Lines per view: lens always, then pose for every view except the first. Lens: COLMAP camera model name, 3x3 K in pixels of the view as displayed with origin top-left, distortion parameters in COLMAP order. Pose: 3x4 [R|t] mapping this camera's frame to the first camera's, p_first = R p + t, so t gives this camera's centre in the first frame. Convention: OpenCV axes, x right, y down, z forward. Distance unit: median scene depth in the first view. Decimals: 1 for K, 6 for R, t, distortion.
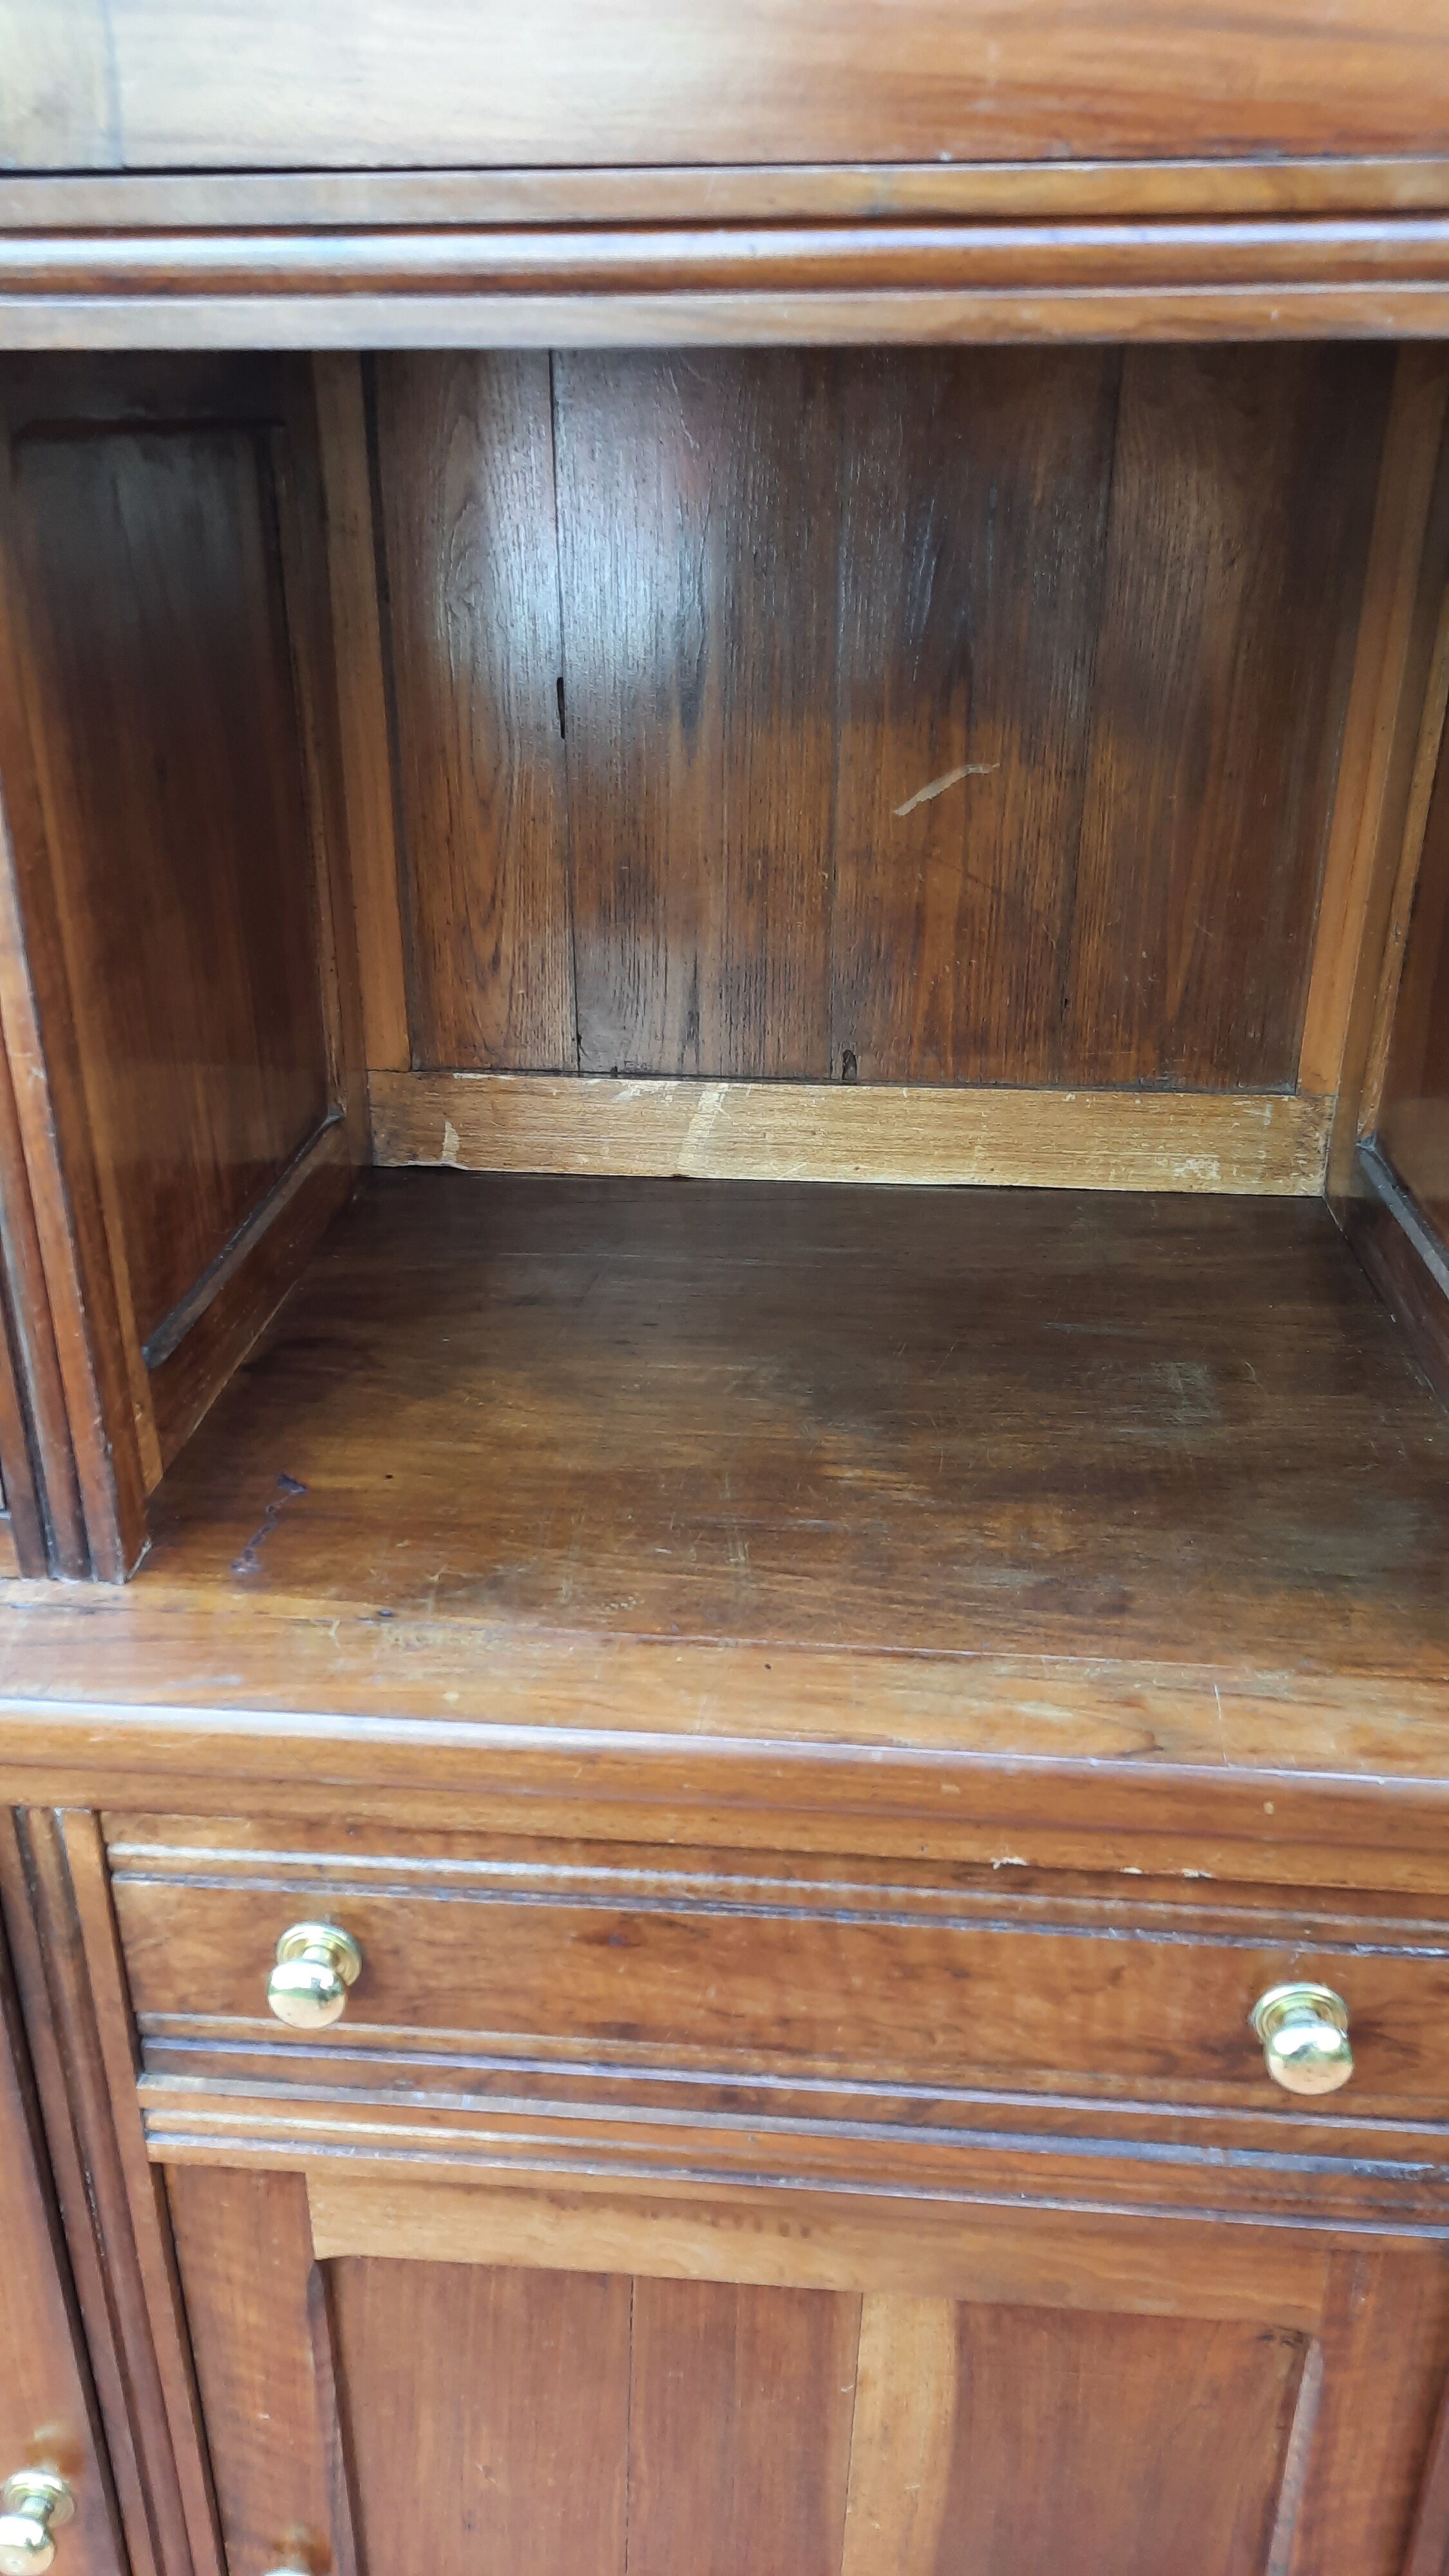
lens RADIAL K [[1875.7, 0, 689.3], [0, 1875.7, 1308.3], [0, 0, 1]] dist [0.054154, -0.056466]
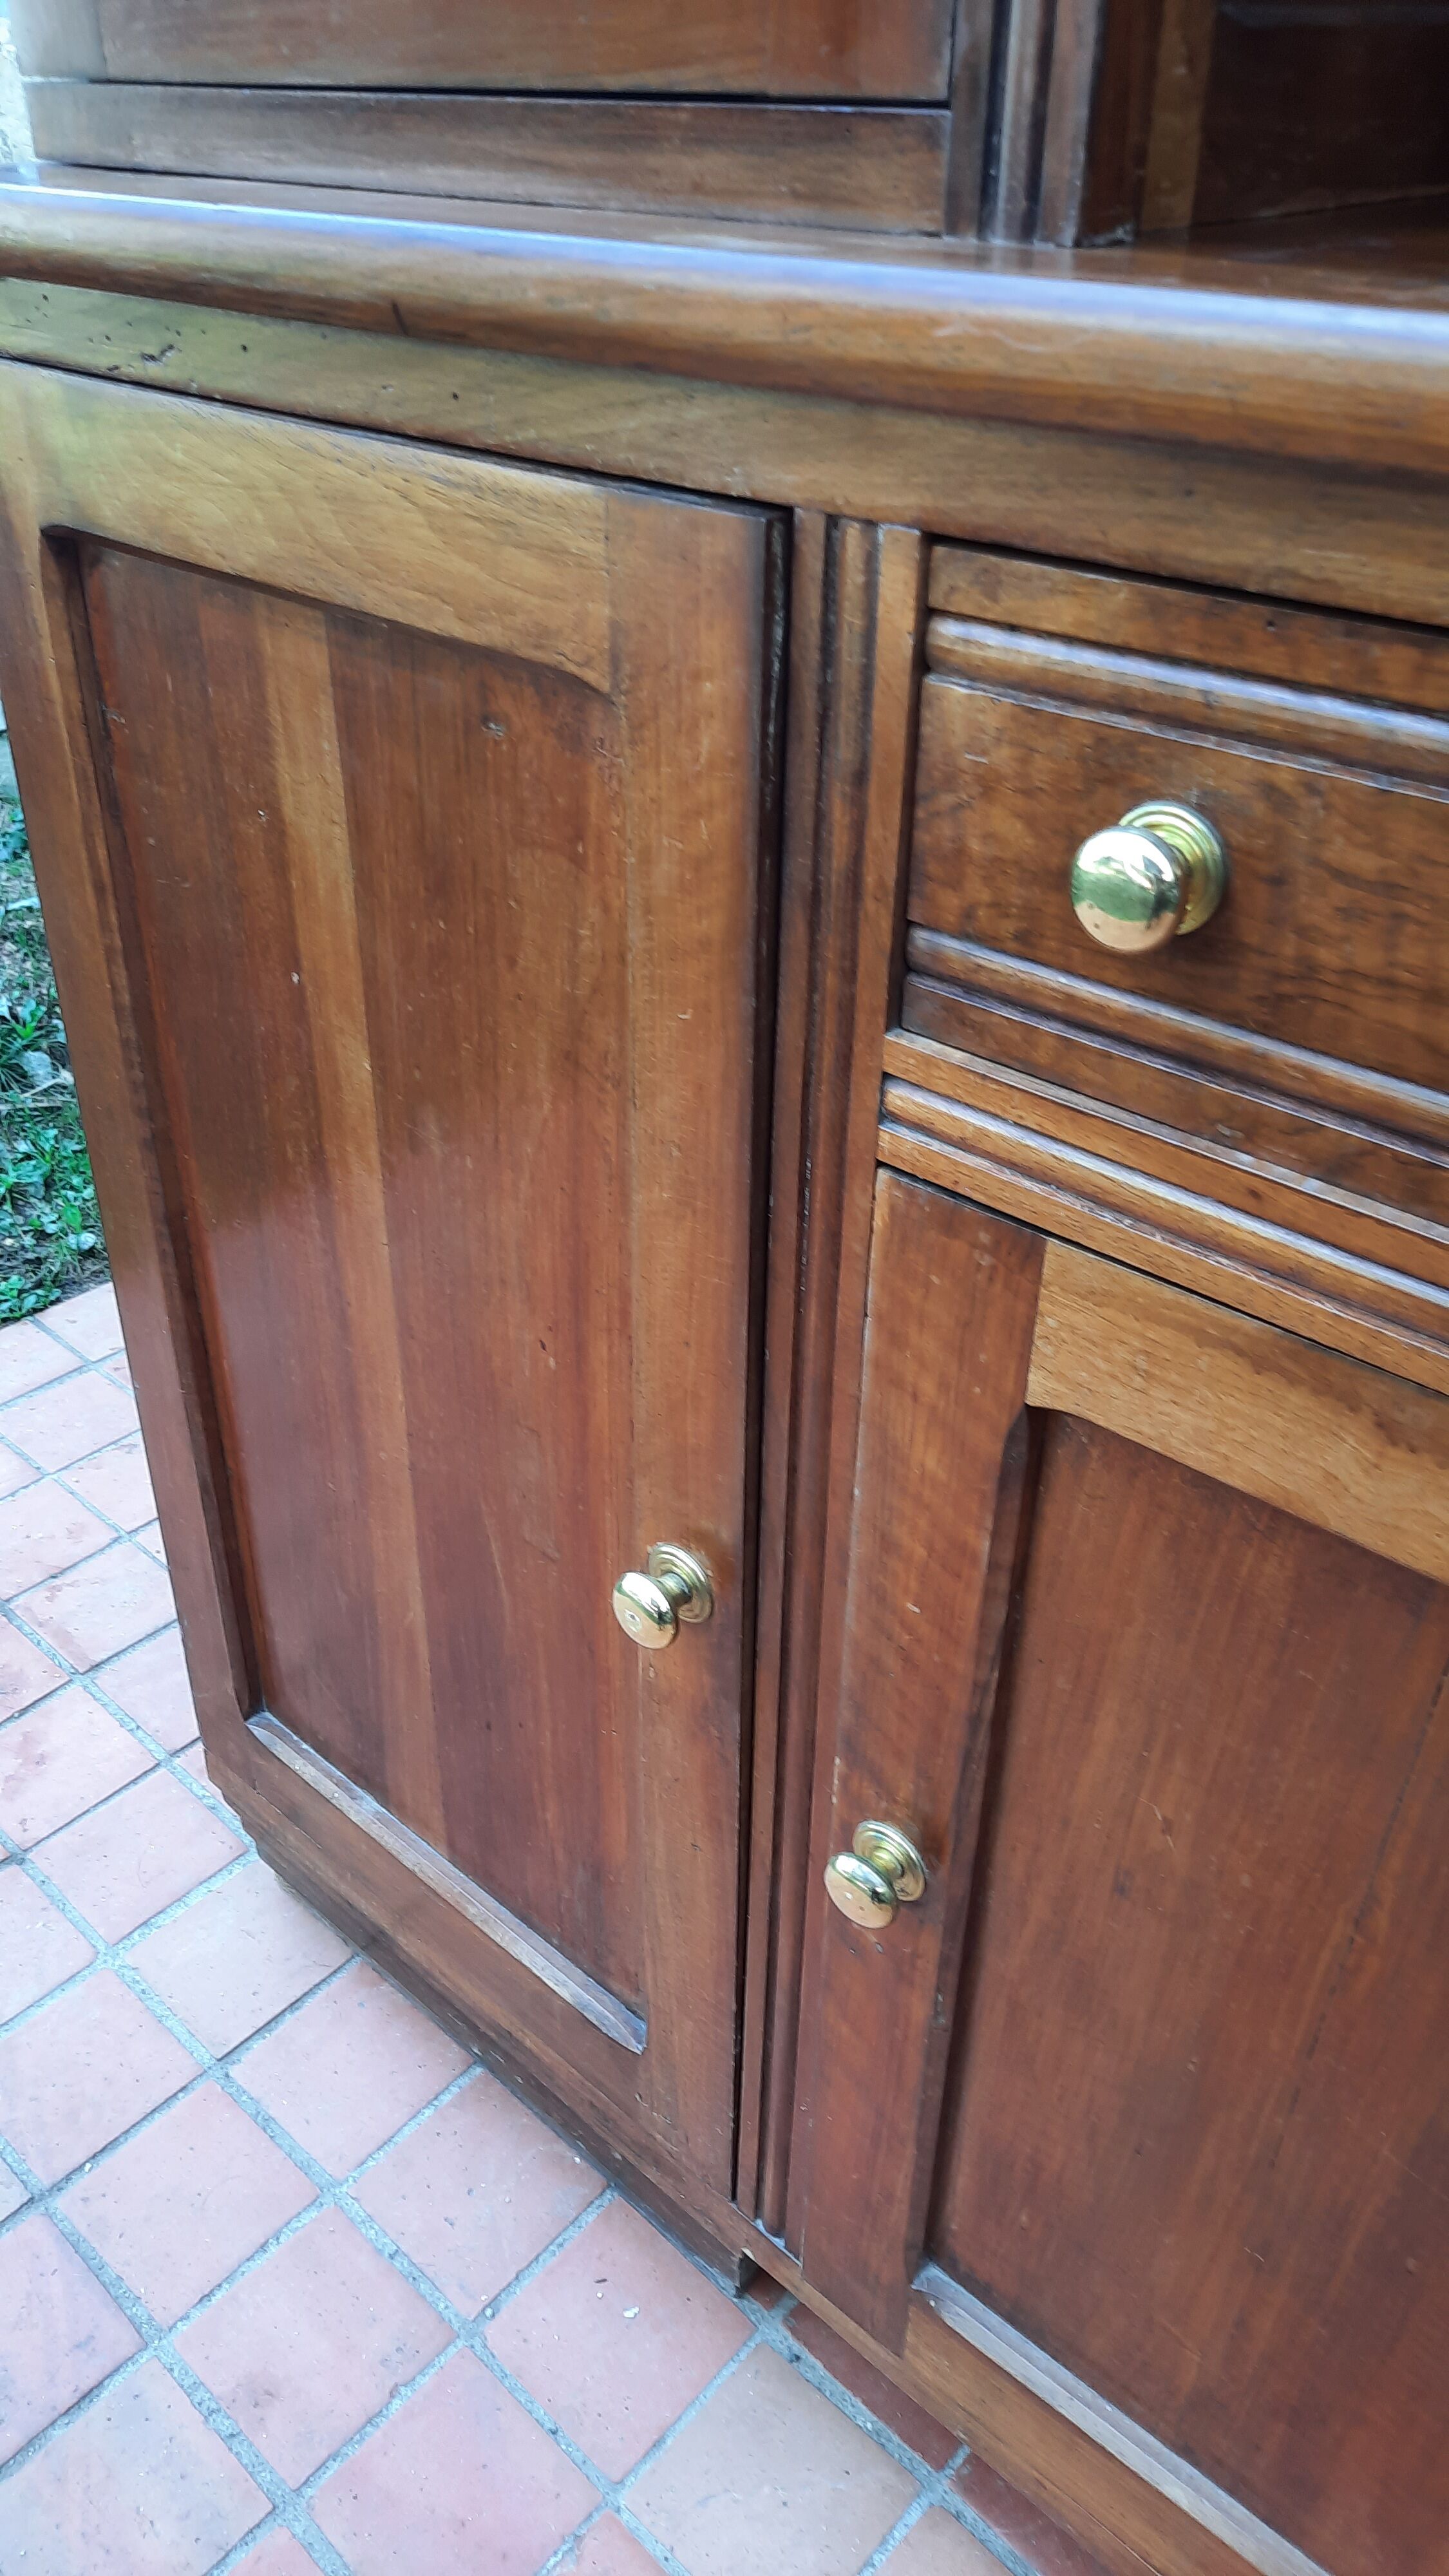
lens RADIAL K [[1875.7, 0, 688.4], [0, 1875.7, 1301.3], [0, 0, 1]] dist [0.054154, -0.056466]
pose [[0.796923, 0.337507, -0.501002, 0.047859], [-0.262716, 0.940462, 0.215663, 0.371322], [0.543962, -0.040245, 0.838144, 0.344353]]
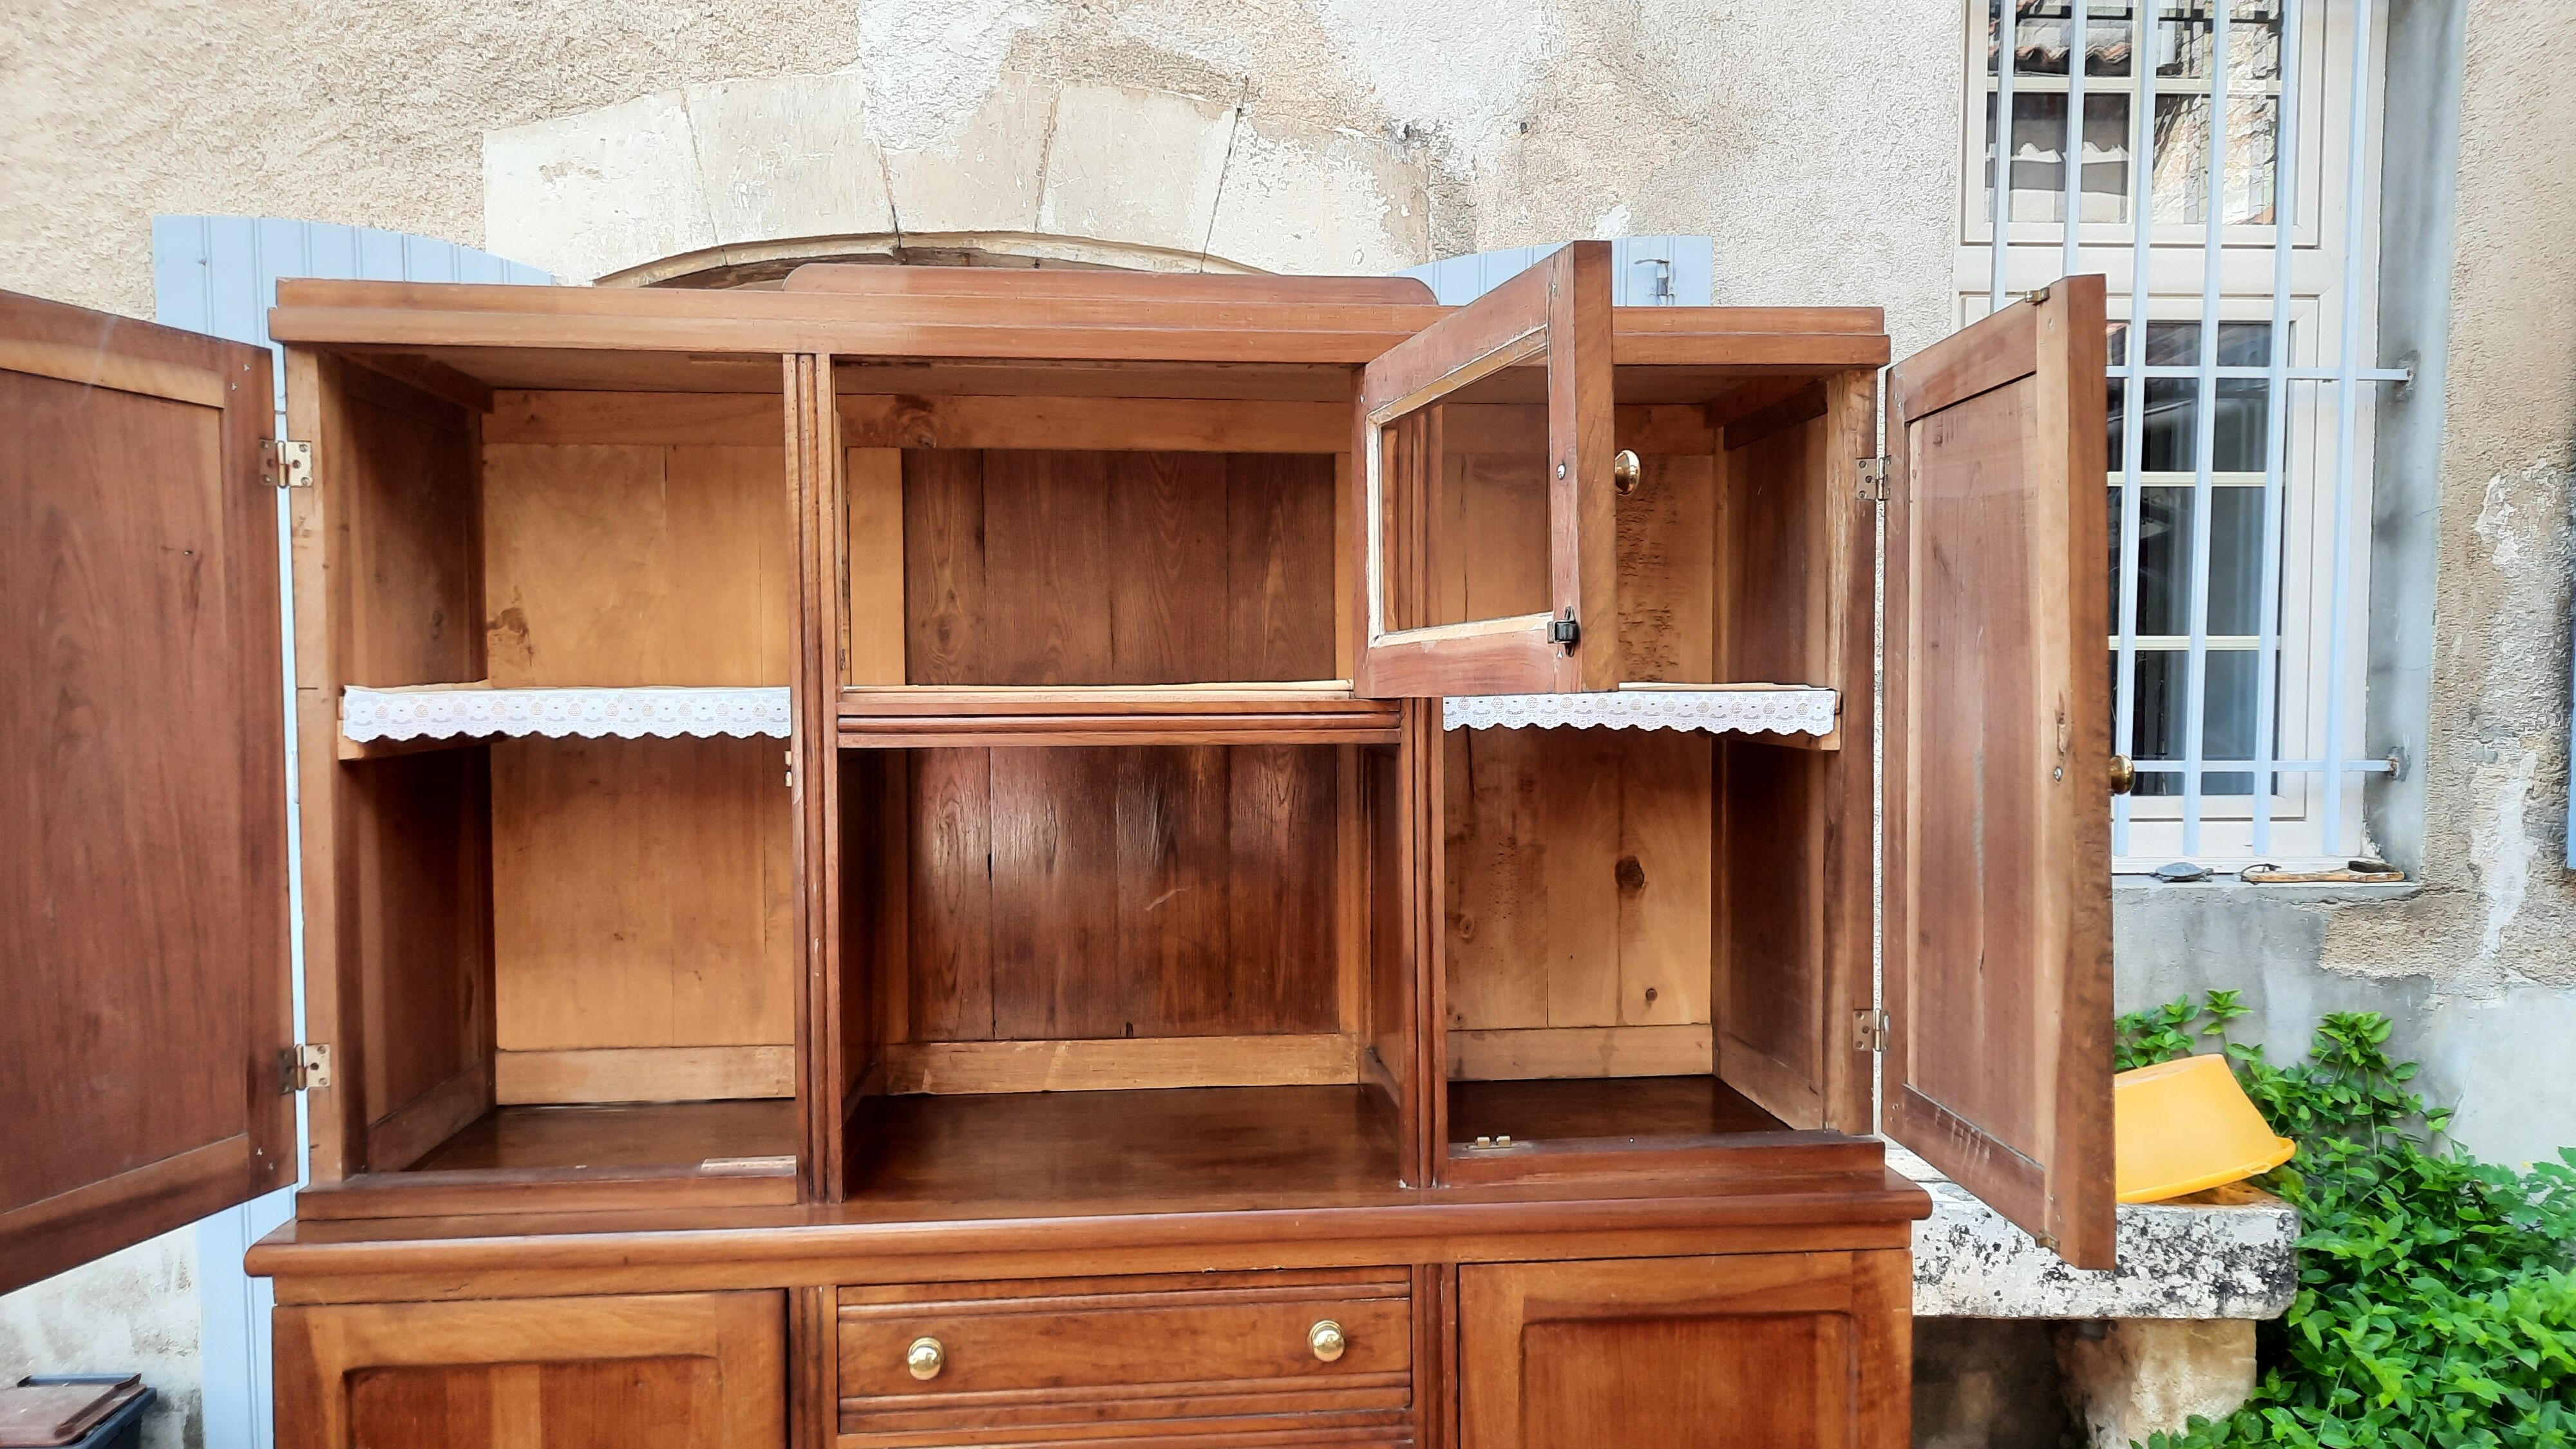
lens RADIAL K [[1875.7, 0, 1297.4], [0, 1875.7, 752.1], [0, 0, 1]] dist [0.054154, -0.056466]
pose [[0.982446, -0.009902, 0.186282, -0.165134], [0.081580, 0.920844, -0.381301, 0.564816], [-0.167761, 0.389805, 0.905488, -1.465538]]
